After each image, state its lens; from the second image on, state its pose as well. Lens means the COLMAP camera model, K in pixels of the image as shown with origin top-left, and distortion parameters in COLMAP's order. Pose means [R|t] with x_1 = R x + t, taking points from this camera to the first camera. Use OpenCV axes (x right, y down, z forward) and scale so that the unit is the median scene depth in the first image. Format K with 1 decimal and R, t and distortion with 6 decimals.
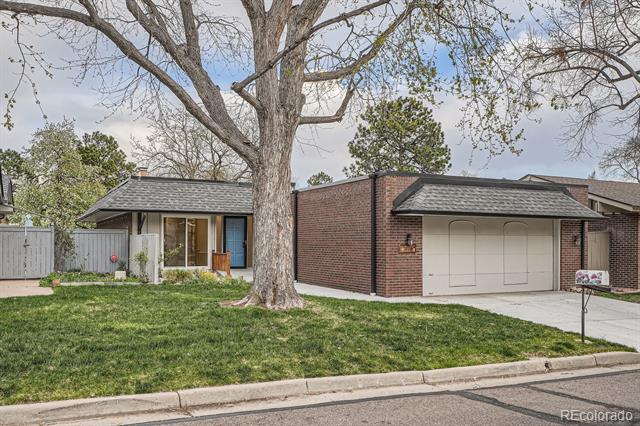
lens RADIAL K [[578.1, 0, 324.4], [0, 578.1, 218.1], [0, 0, 1]] dist [-0.004116, -0.030413]
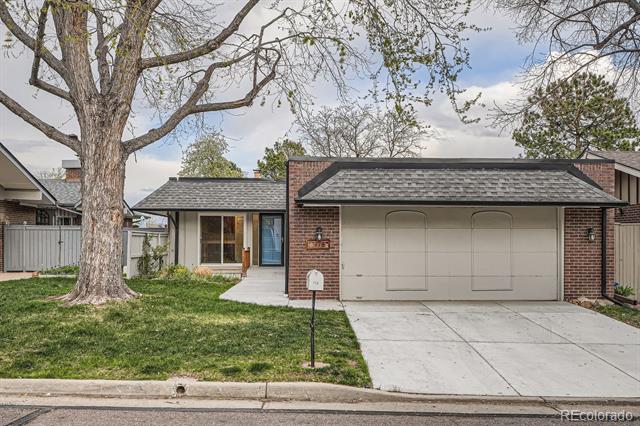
lens RADIAL K [[578.1, 0, 322.5], [0, 578.1, 217.6], [0, 0, 1]] dist [-0.004116, -0.030413]
pose [[0.908421, -0.019449, -0.417604, 0.469877], [0.018571, 0.999809, -0.006165, 0.016561], [0.417644, -0.002155, 0.908608, 0.195988]]
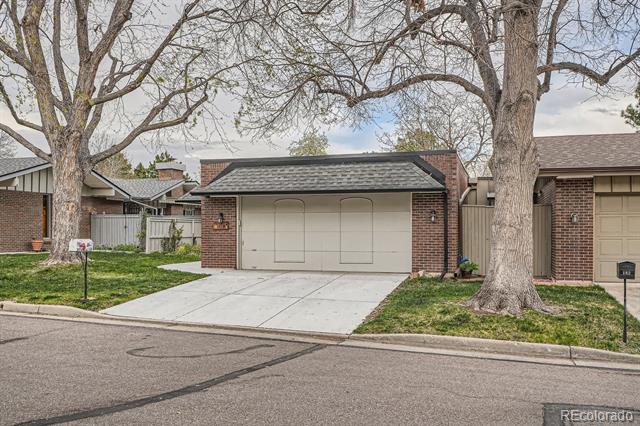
lens RADIAL K [[578.1, 0, 319.8], [0, 578.1, 213.2], [0, 0, 1]] dist [-0.004116, -0.030413]
pose [[0.717590, -0.024497, -0.696035, 0.989848], [0.033003, 0.999455, -0.001151, 0.032360], [0.695684, -0.022145, 0.718007, 0.289281]]
